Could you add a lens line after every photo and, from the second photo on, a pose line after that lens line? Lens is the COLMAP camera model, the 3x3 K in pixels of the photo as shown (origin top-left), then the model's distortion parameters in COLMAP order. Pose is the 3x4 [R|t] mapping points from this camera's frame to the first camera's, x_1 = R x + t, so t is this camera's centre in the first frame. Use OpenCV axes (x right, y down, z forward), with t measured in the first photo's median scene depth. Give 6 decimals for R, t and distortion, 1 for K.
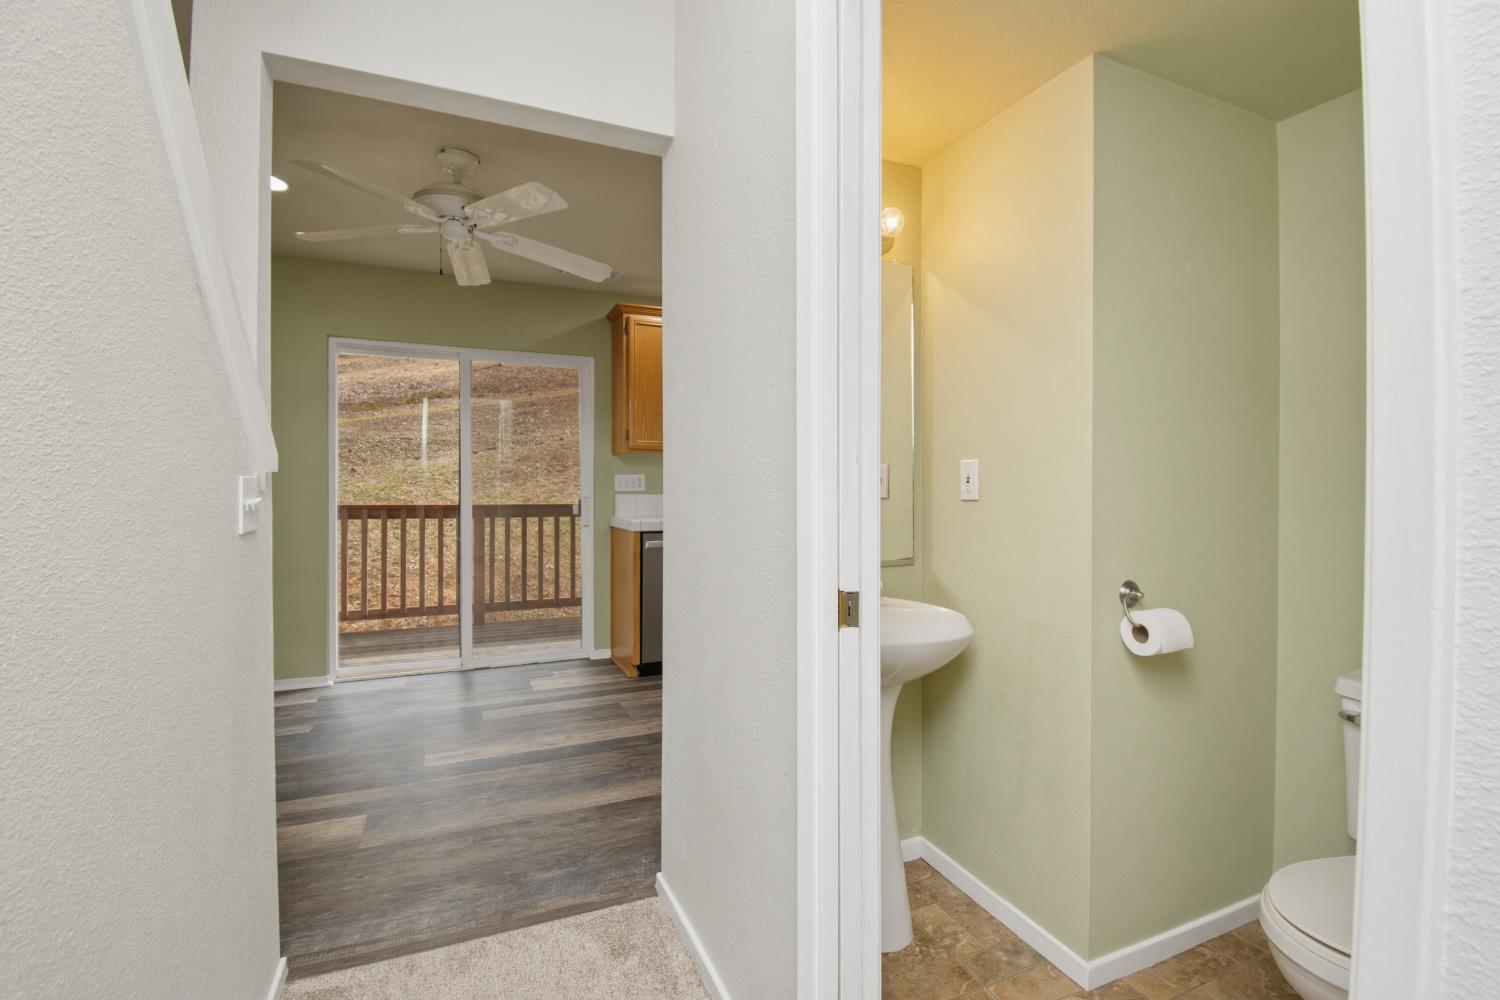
lens RADIAL K [[676.3, 0, 750.7], [0, 676.3, 500.9], [0, 0, 1]] dist [0.014214, -0.022221]
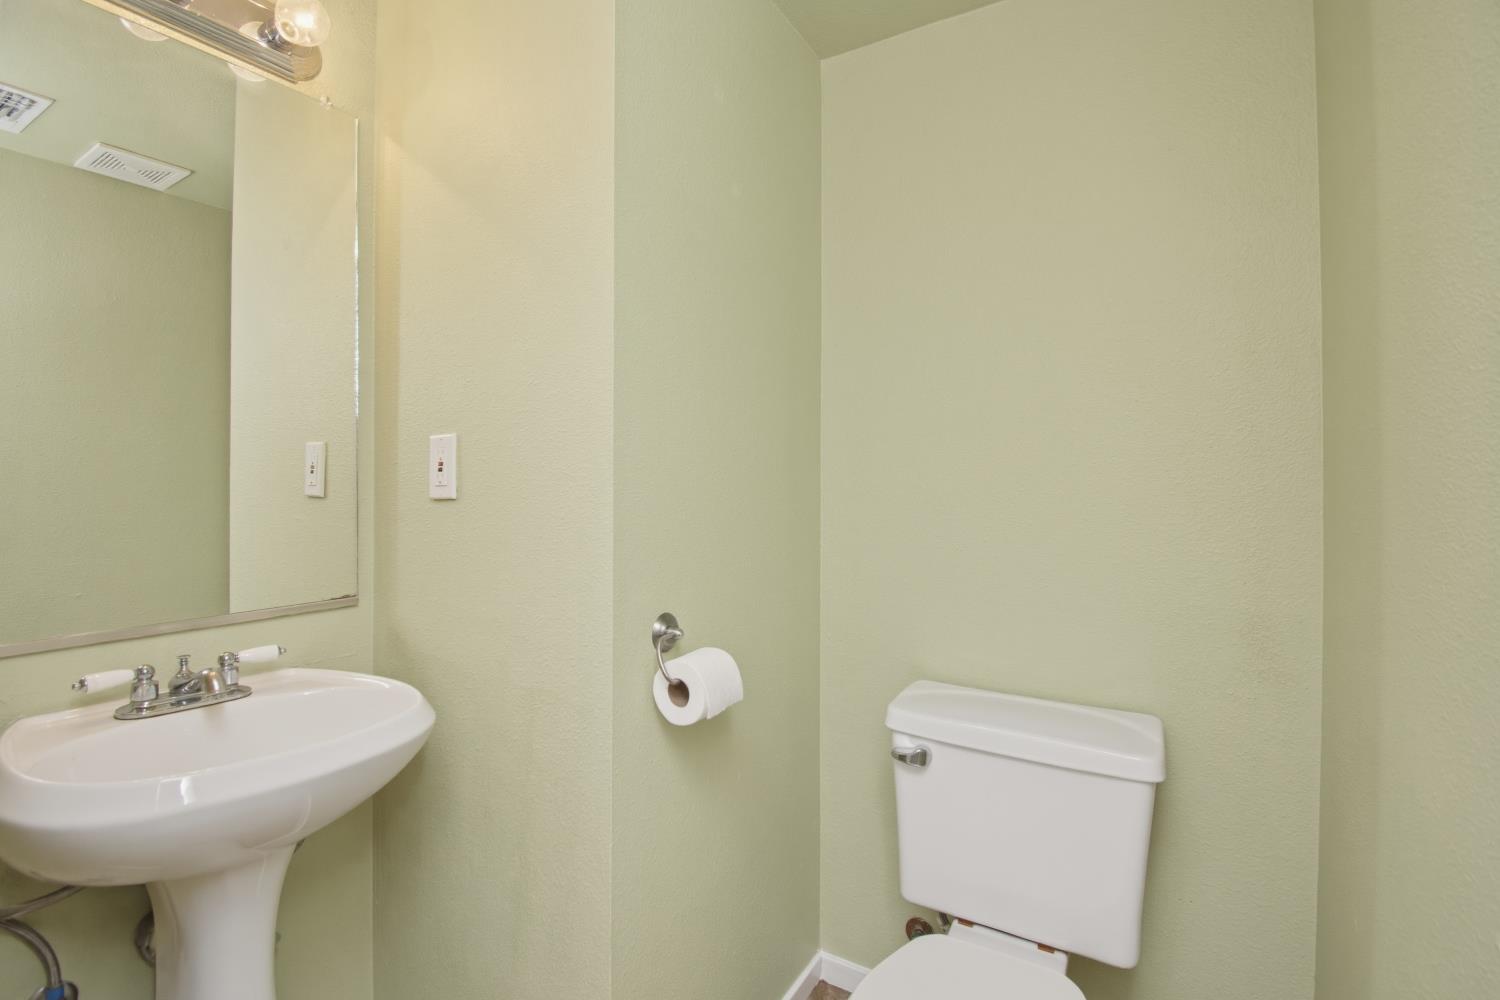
lens RADIAL K [[676.3, 0, 746.4], [0, 676.3, 491.4], [0, 0, 1]] dist [0.014214, -0.022221]
pose [[0.822123, -0.003205, 0.569301, 0.233414], [0.006624, 0.999970, -0.003936, -0.004616], [-0.569272, 0.007007, 0.822120, 0.382341]]
